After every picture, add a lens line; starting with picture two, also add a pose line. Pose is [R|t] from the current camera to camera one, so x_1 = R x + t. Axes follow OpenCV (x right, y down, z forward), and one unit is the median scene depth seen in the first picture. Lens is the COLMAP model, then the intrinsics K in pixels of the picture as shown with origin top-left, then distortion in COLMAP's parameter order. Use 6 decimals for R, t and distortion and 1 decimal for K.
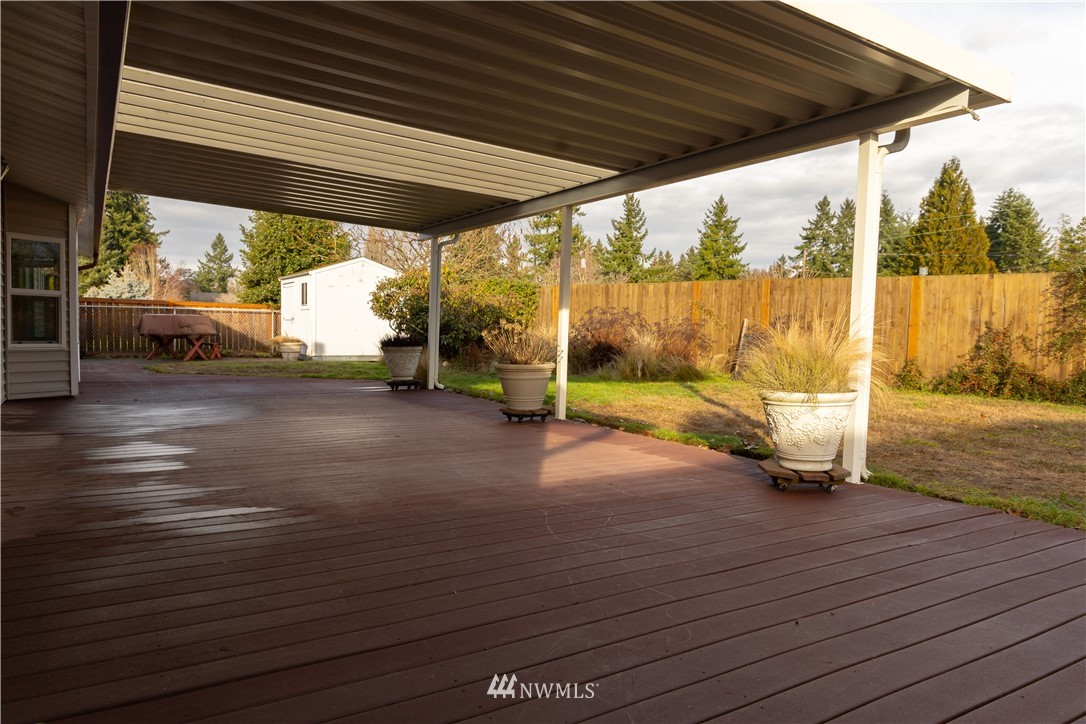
lens RADIAL K [[735.4, 0, 532.9], [0, 735.4, 360.0], [0, 0, 1]] dist [0.008675, 0.010521]
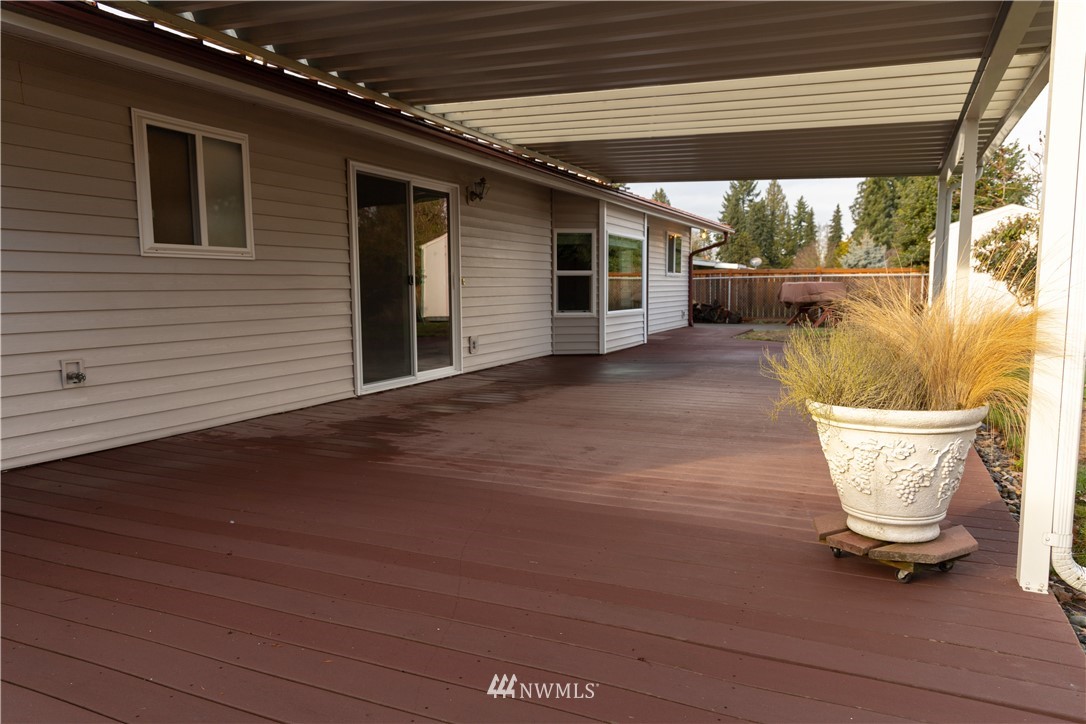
lens RADIAL K [[735.4, 0, 537.4], [0, 735.4, 366.8], [0, 0, 1]] dist [0.008675, 0.010521]
pose [[0.538121, 0.068452, -0.840084, 0.376305], [-0.020078, 0.997455, 0.068414, -0.013151], [0.842629, -0.019947, 0.538126, 0.235991]]
